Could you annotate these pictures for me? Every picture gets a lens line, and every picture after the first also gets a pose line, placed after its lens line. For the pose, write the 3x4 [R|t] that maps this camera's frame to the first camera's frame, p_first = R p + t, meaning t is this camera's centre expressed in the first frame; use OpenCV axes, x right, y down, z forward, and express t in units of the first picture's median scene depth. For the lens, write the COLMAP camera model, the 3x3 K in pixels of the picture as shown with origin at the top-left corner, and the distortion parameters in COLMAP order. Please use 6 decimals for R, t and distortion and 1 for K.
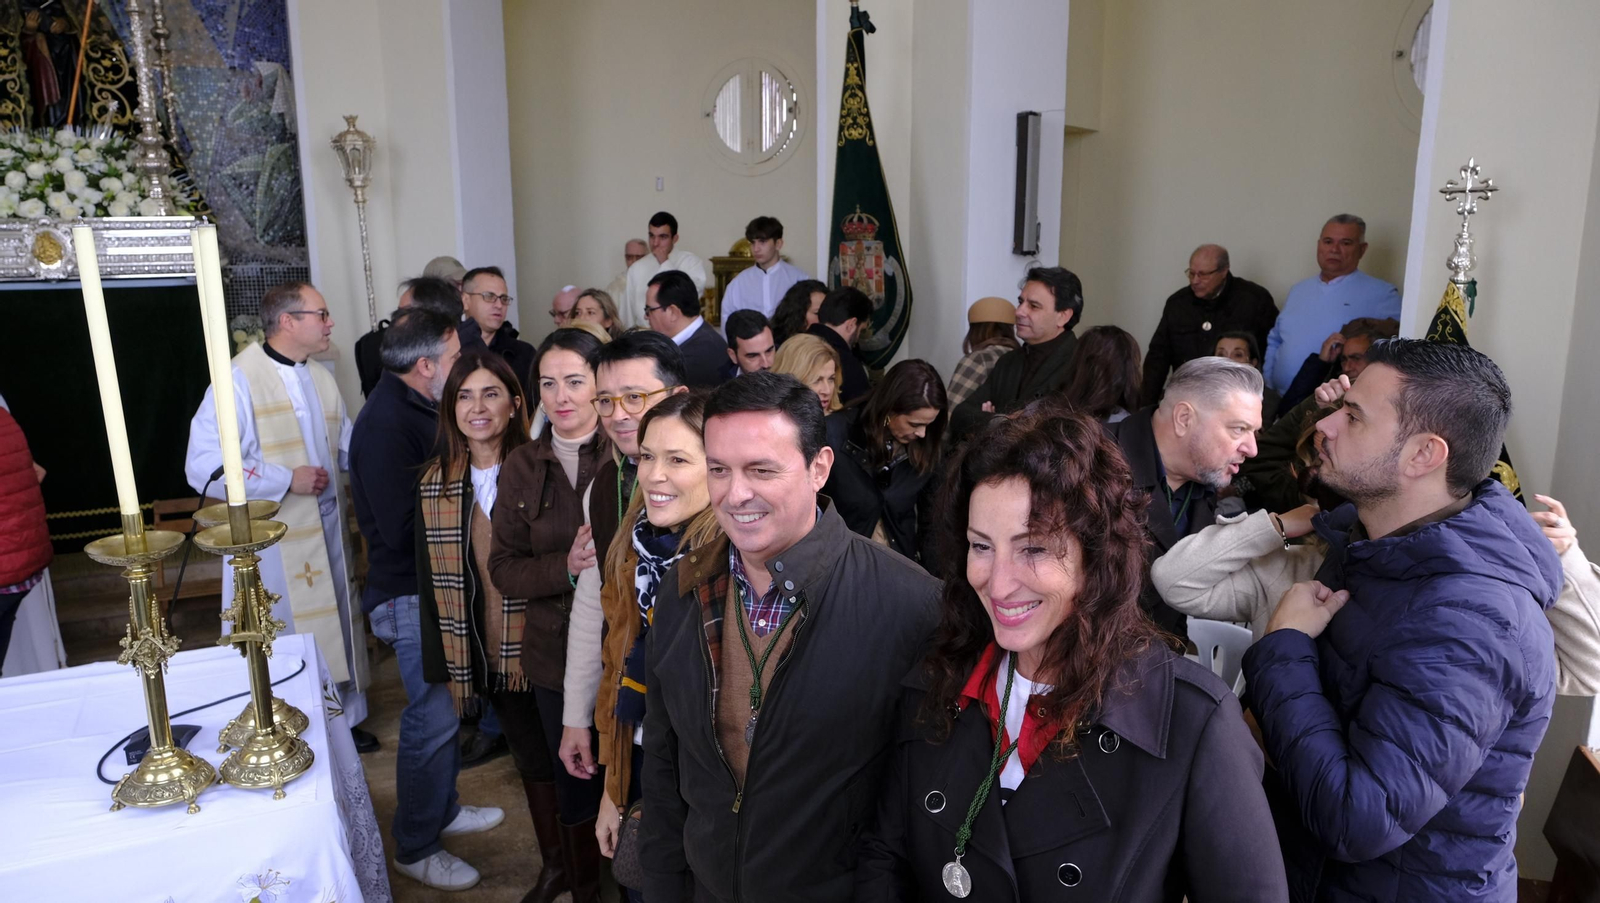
lens RADIAL K [[1076.1, 0, 804.0], [0, 1076.1, 438.2], [0, 0, 1]] dist [-0.010772, 0.002522]
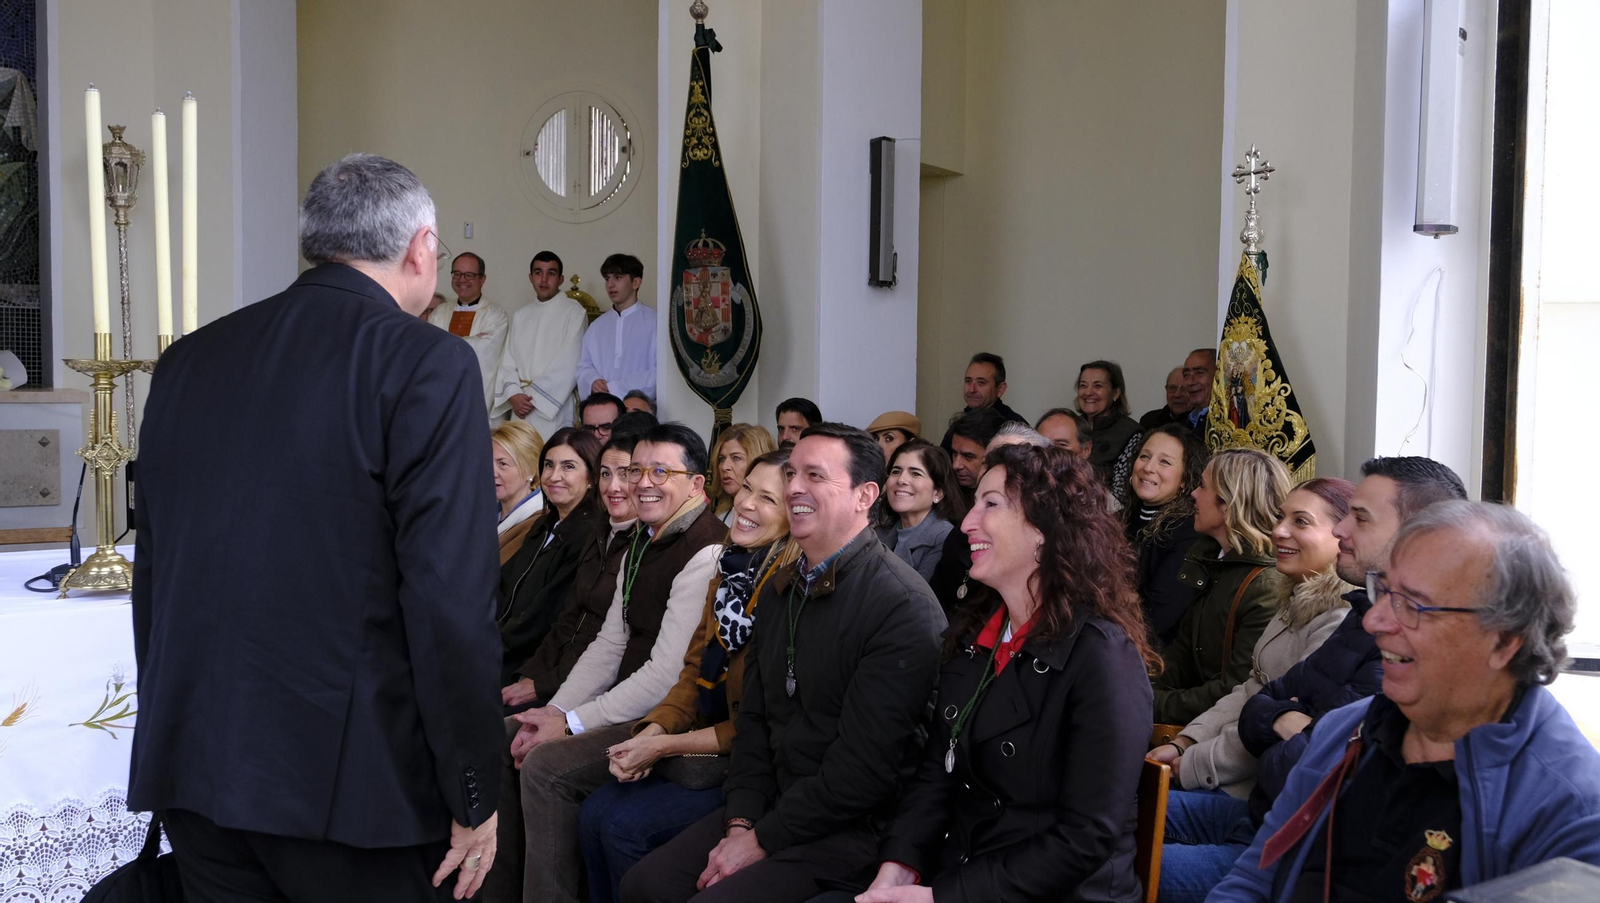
lens RADIAL K [[1488.1, 0, 799.8], [0, 1488.1, 450.9], [0, 0, 1]] dist [0.013644, 0.000000]
pose [[0.992704, 0.007638, 0.120338, -0.020218], [0.009629, 0.989783, -0.142254, 0.156870], [-0.120195, 0.142375, 0.982488, -0.247489]]
